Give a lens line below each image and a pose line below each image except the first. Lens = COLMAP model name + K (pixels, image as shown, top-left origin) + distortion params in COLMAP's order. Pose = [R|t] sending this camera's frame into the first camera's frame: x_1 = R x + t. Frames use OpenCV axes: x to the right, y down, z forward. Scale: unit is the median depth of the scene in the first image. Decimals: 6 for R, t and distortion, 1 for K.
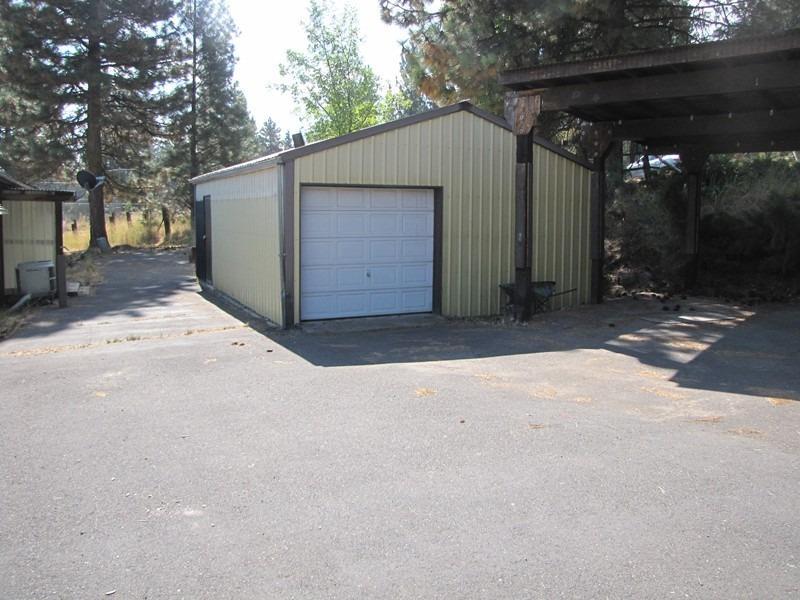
lens RADIAL K [[670.1, 0, 399.7], [0, 670.1, 276.4], [0, 0, 1]] dist [-0.184307, 0.173462]
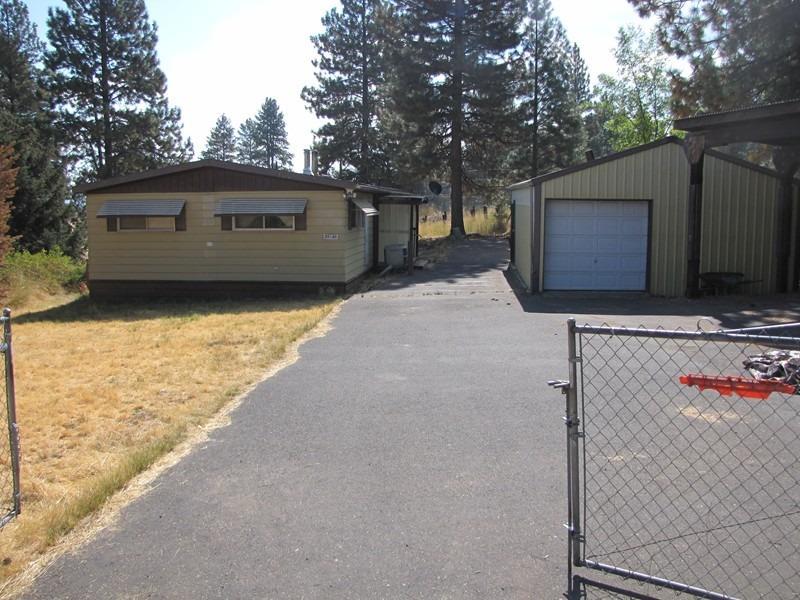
lens RADIAL K [[670.1, 0, 399.7], [0, 670.1, 276.4], [0, 0, 1]] dist [-0.184307, 0.173462]
pose [[0.847427, 0.052385, -0.528322, 0.131131], [-0.043675, 0.998626, 0.028963, 0.002691], [0.529113, -0.001469, 0.848550, -0.158390]]
